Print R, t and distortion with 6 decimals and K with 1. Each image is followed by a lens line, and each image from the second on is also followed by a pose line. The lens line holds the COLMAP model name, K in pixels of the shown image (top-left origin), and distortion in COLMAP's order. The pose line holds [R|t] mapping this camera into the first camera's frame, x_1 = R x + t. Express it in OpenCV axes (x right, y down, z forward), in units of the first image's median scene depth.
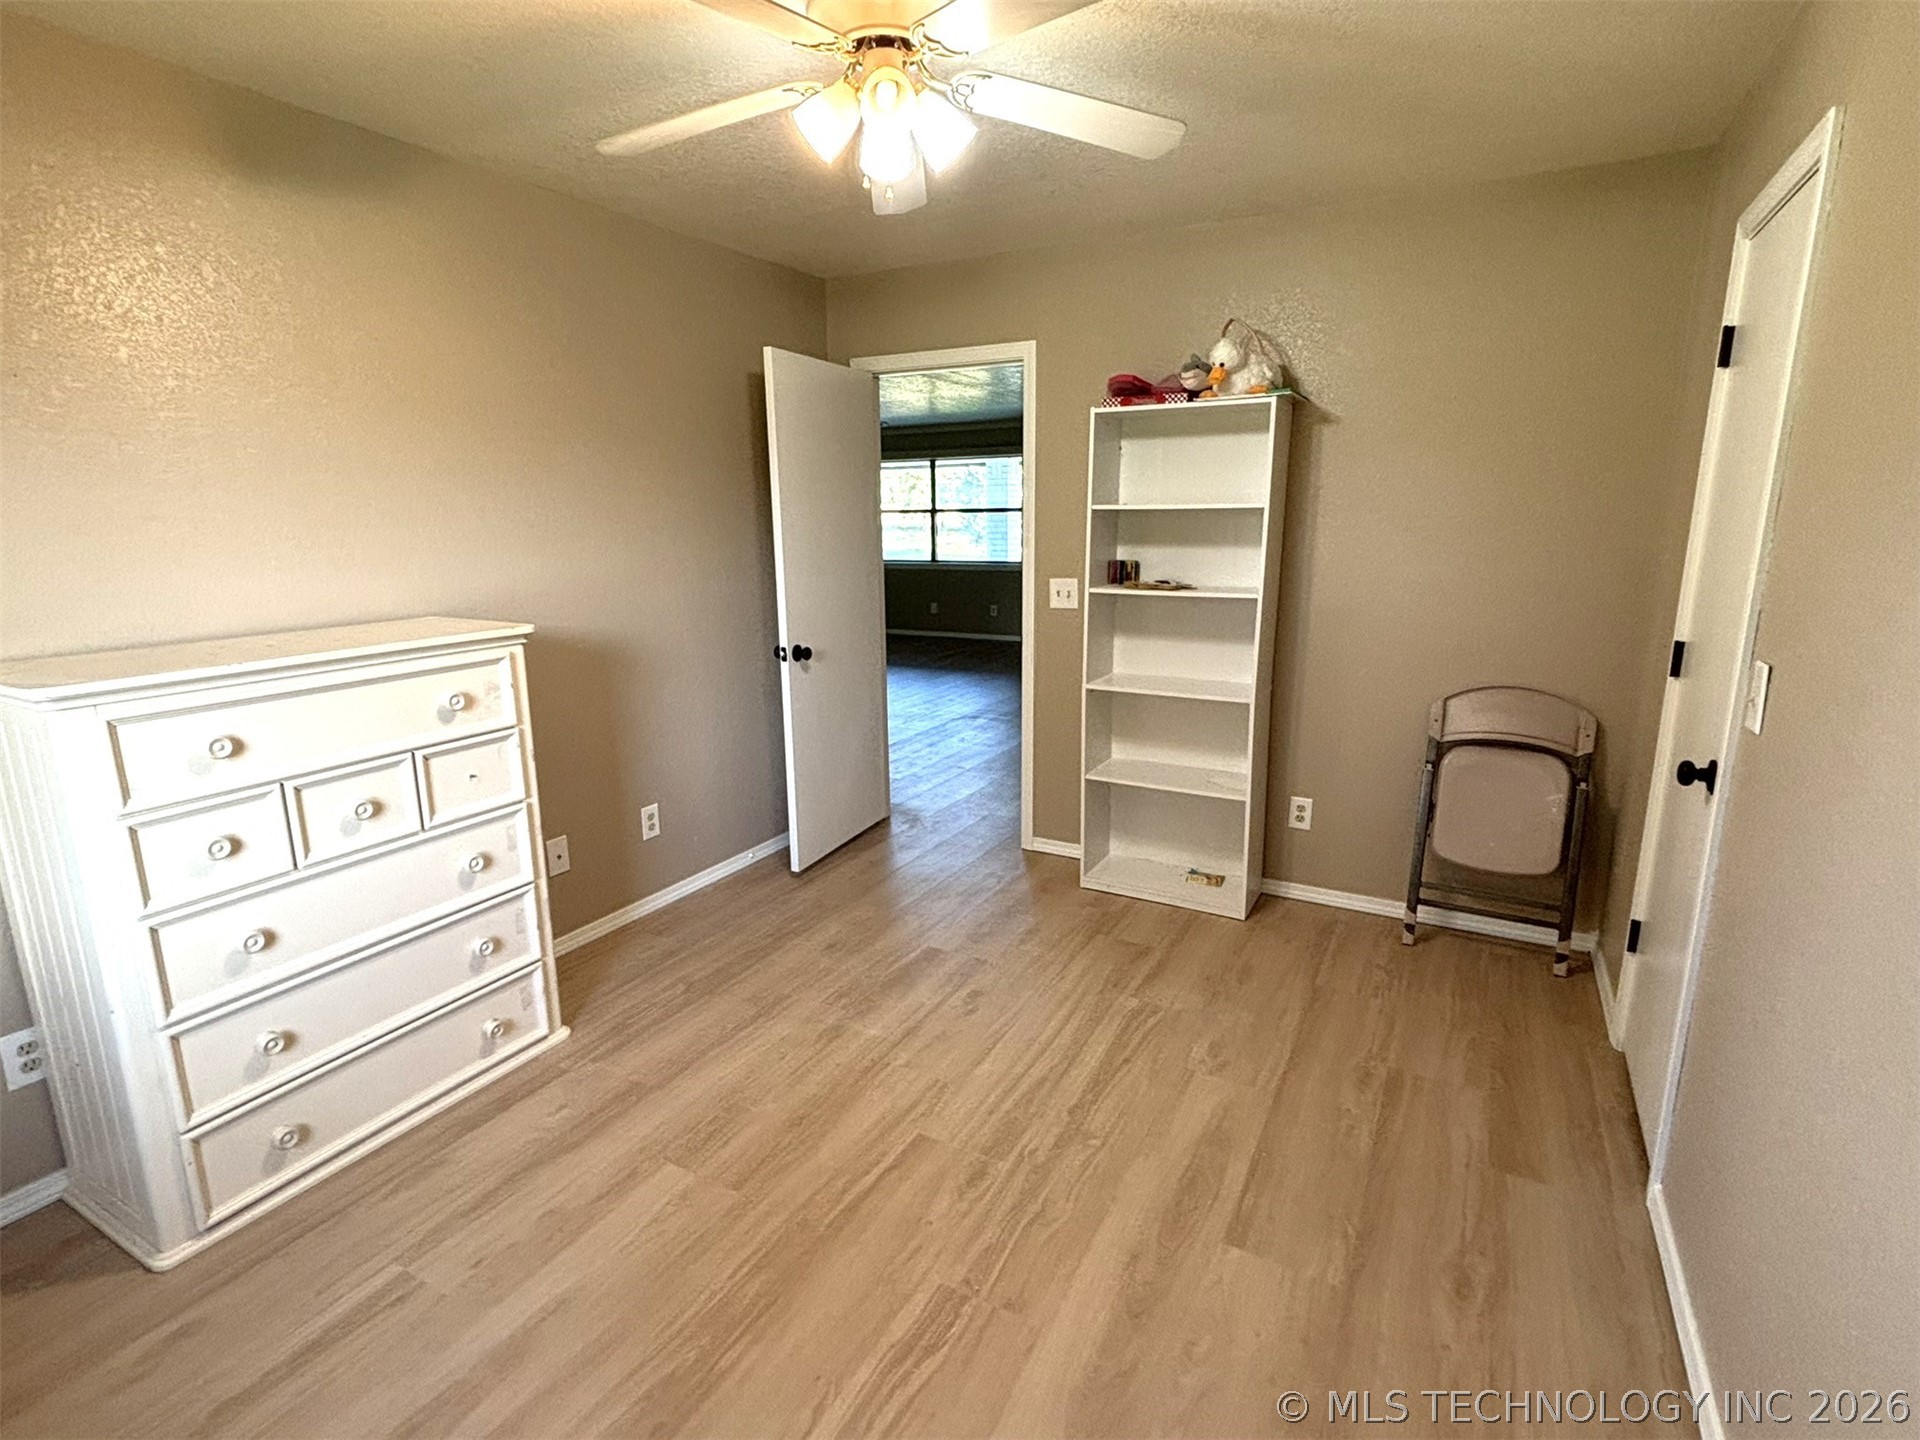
lens RADIAL K [[947.5, 0, 960.0], [0, 947.5, 720.0], [0, 0, 1]] dist [0.039545, -0.000164]
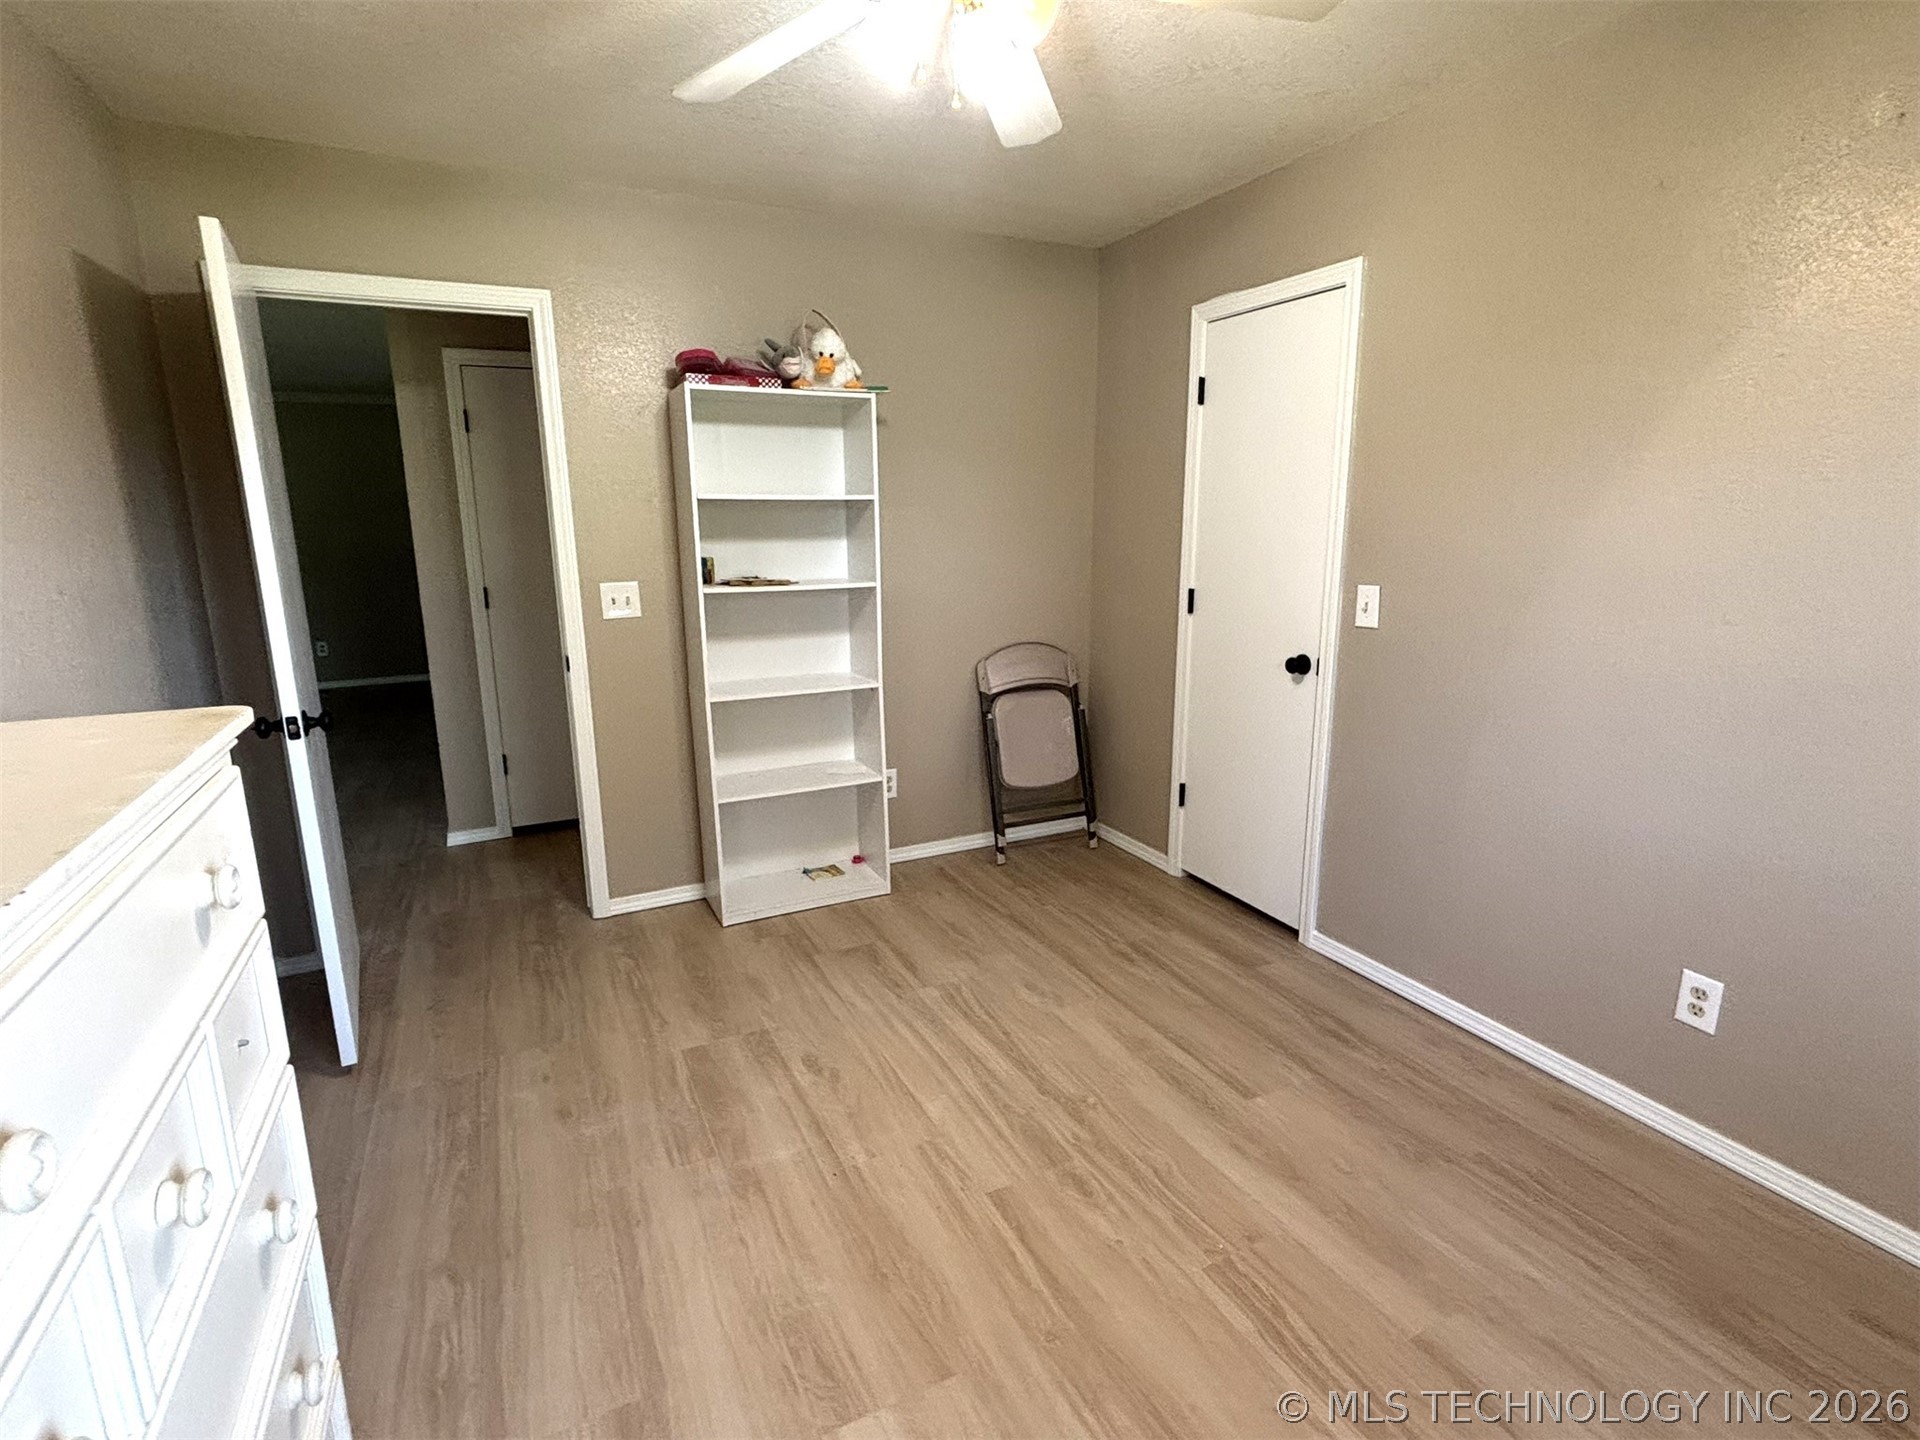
lens RADIAL K [[947.5, 0, 960.0], [0, 947.5, 720.0], [0, 0, 1]] dist [0.039545, -0.000164]
pose [[0.576694, -0.176444, 0.797679, -0.505039], [0.182746, 0.979518, 0.084547, -0.056495], [-0.796258, 0.097015, 0.597127, 0.328132]]
